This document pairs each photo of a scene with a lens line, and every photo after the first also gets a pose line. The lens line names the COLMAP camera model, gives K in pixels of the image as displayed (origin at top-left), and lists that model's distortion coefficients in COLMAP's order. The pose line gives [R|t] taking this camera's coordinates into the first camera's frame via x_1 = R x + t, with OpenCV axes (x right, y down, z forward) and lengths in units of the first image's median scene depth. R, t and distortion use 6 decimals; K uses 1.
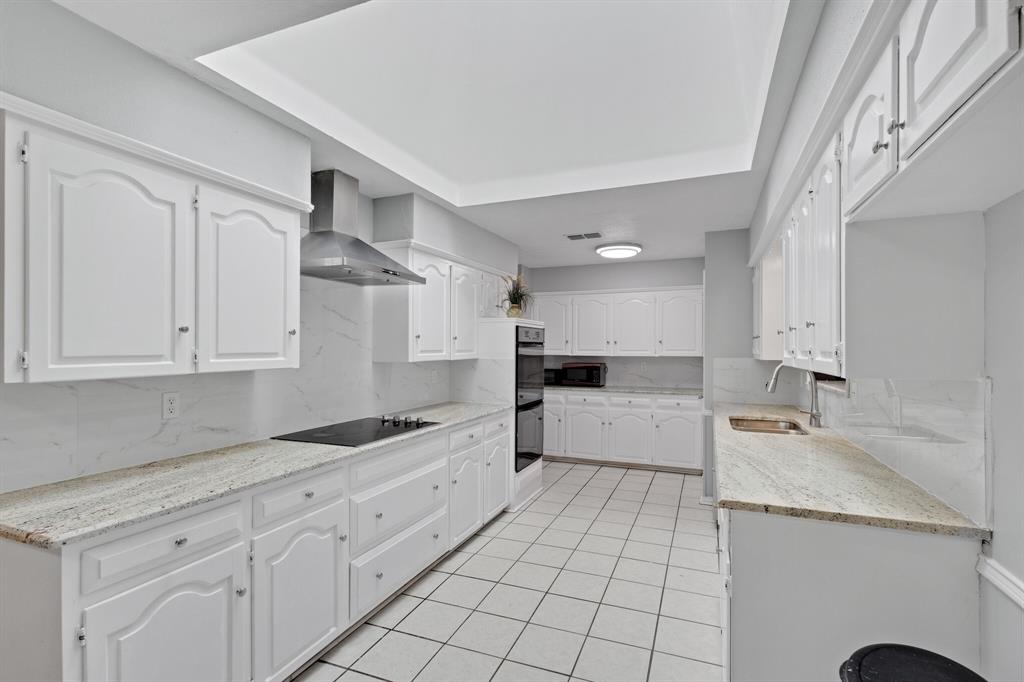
lens RADIAL K [[477.7, 0, 515.8], [0, 477.7, 347.4], [0, 0, 1]] dist [0.006343, 0.000410]
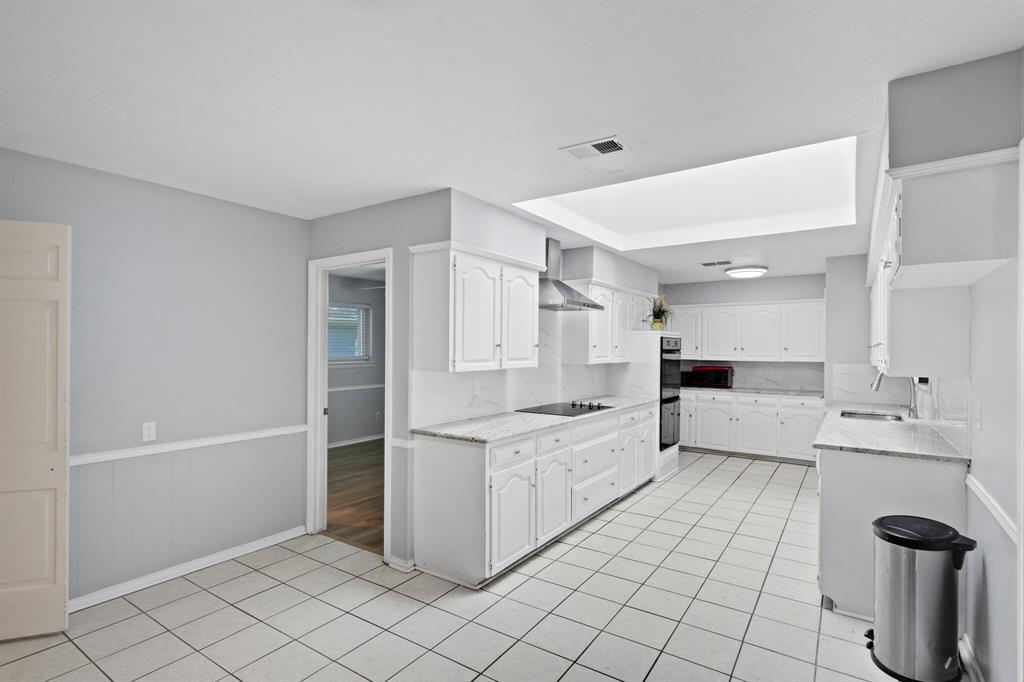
lens RADIAL K [[497.4, 0, 512.6], [0, 497.4, 349.7], [0, 0, 1]] dist [0.002227, 0.000282]
pose [[0.976502, 0.004573, -0.215458, -0.128125], [-0.004412, 0.999990, 0.001229, -0.013799], [0.215461, -0.000249, 0.976512, -0.500064]]
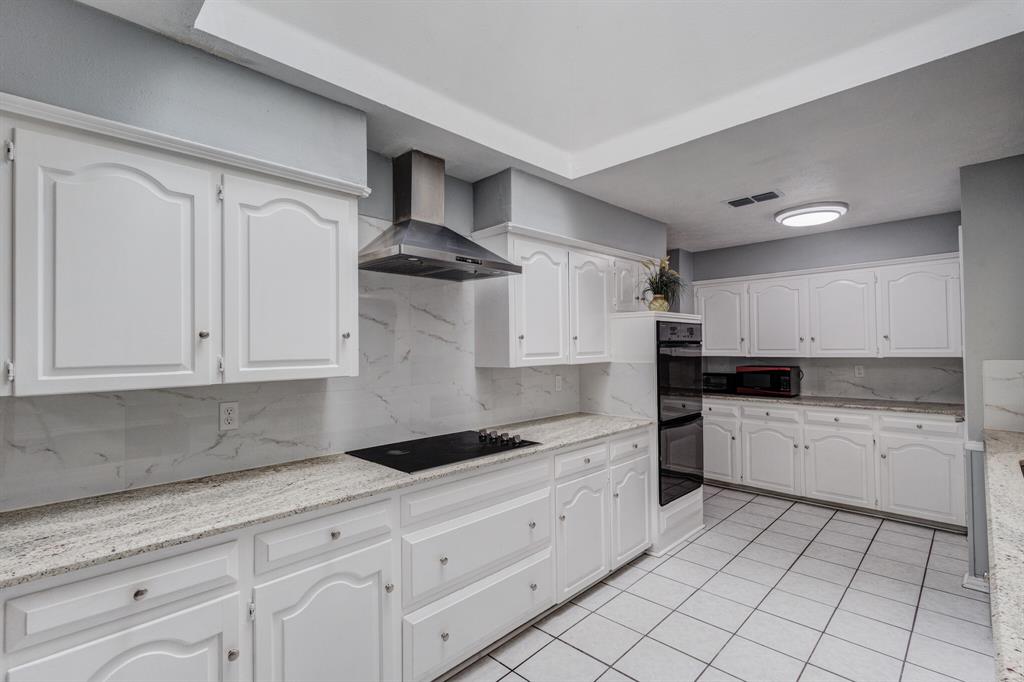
lens RADIAL K [[468.9, 0, 512.0], [0, 468.9, 341.0], [0, 0, 1]] dist [0.003476, 0.000297]
pose [[0.922727, -0.019983, -0.384937, 0.100461], [0.014128, 0.999738, -0.018033, -0.001496], [0.385196, 0.011201, 0.922767, 0.236972]]
